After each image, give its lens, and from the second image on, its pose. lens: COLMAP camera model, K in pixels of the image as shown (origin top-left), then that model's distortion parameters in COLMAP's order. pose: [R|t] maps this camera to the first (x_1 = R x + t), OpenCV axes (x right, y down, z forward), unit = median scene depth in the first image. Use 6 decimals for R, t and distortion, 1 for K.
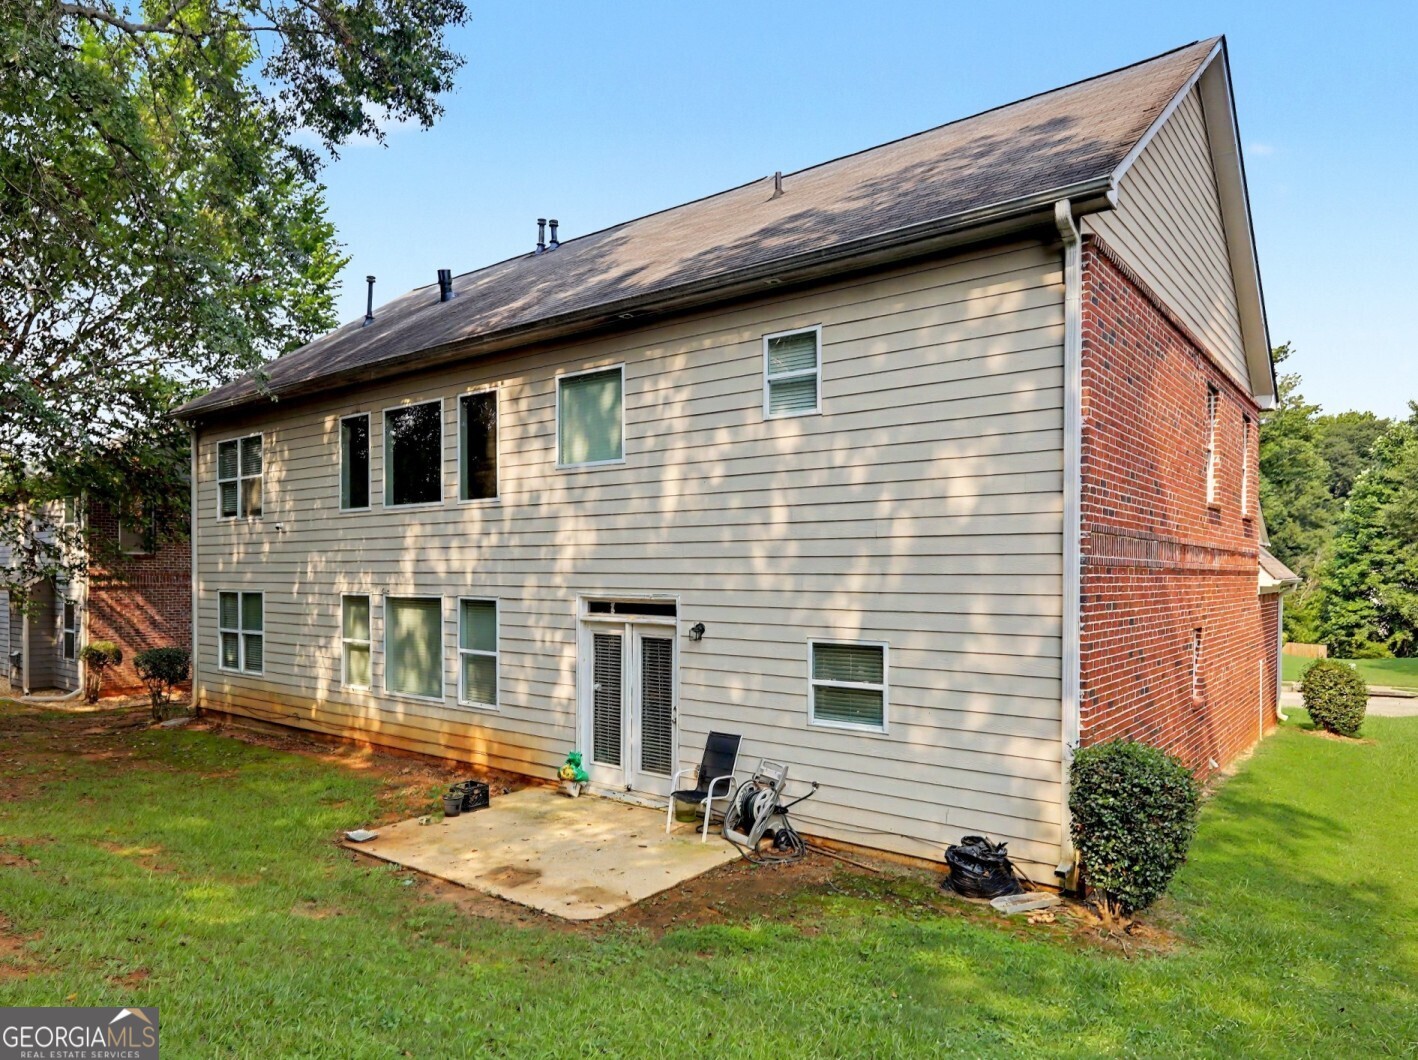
lens RADIAL K [[928.9, 0, 705.6], [0, 928.9, 587.8], [0, 0, 1]] dist [-0.005598, -0.000134]
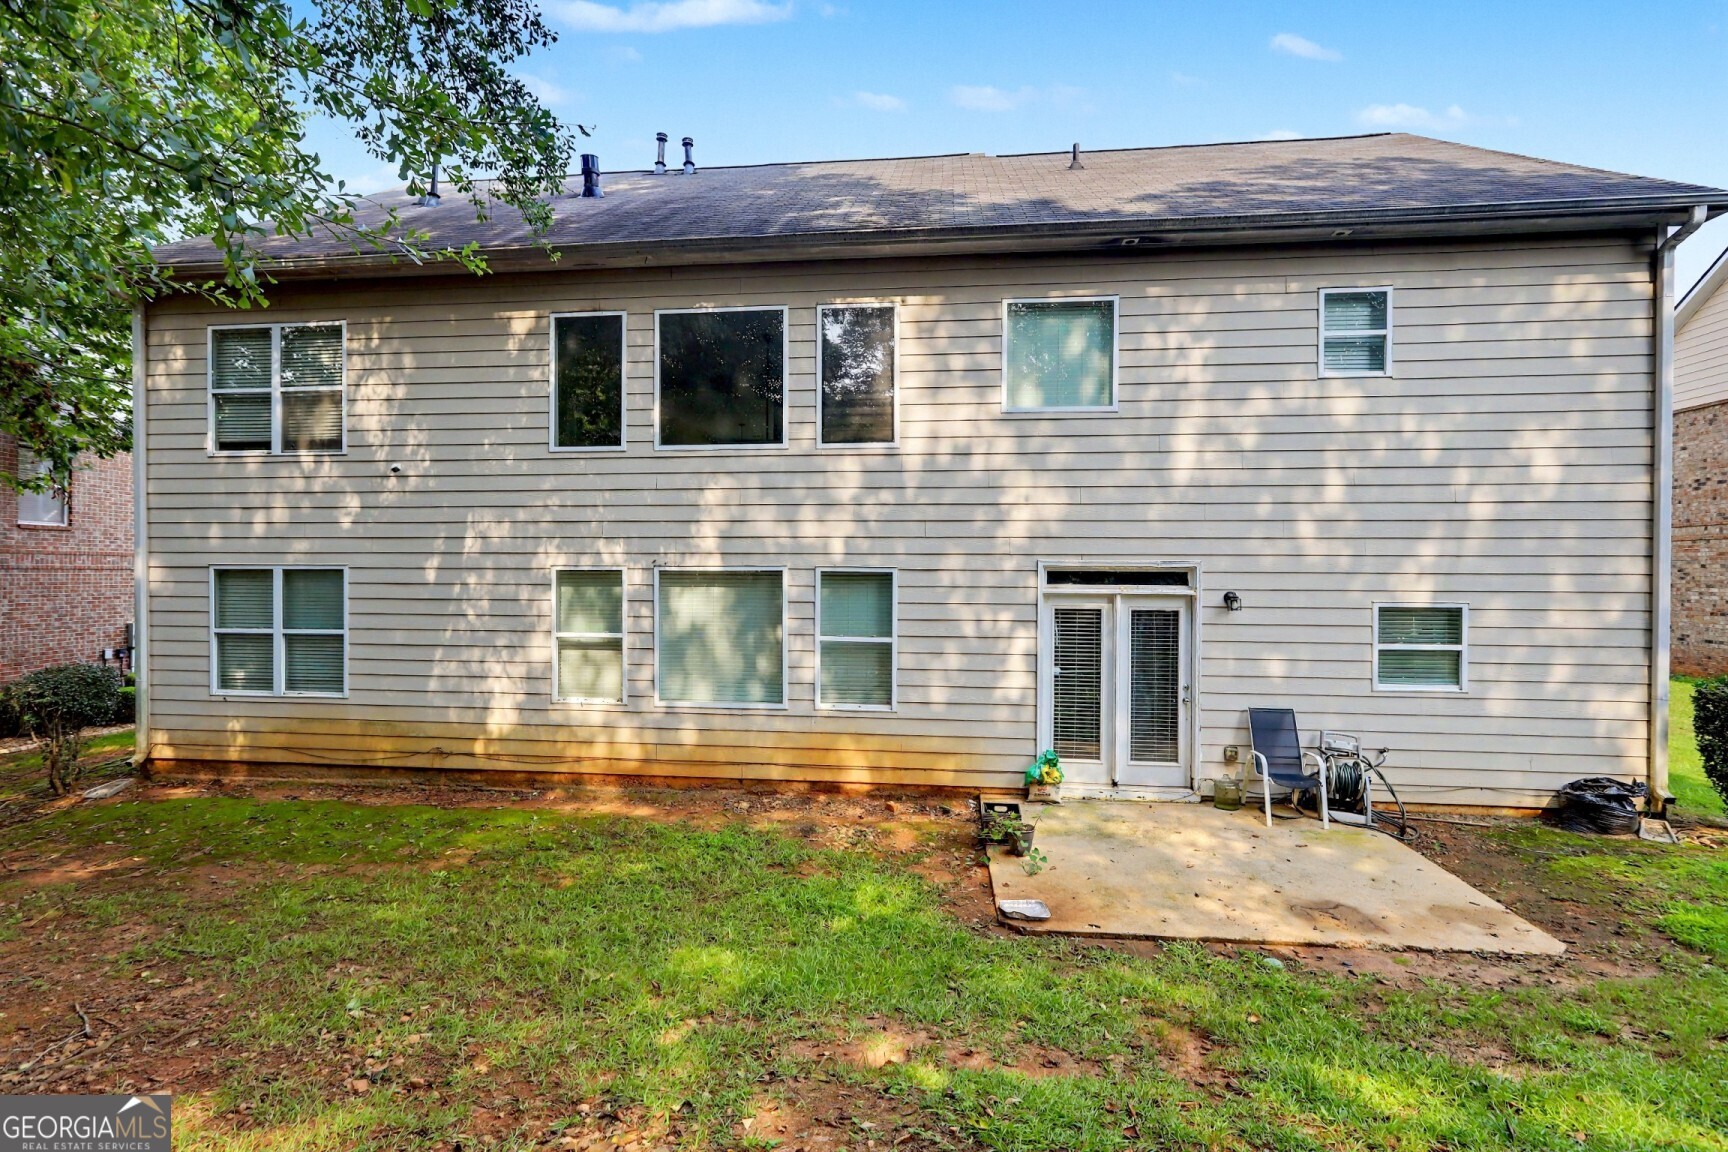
lens RADIAL K [[772.1, 0, 859.8], [0, 772.1, 581.7], [0, 0, 1]] dist [-0.001471, 0.000410]
pose [[0.845221, -0.006554, 0.534377, -0.702390], [0.006817, 0.999976, 0.001482, 0.023587], [-0.534374, 0.002391, 0.845245, 0.533639]]
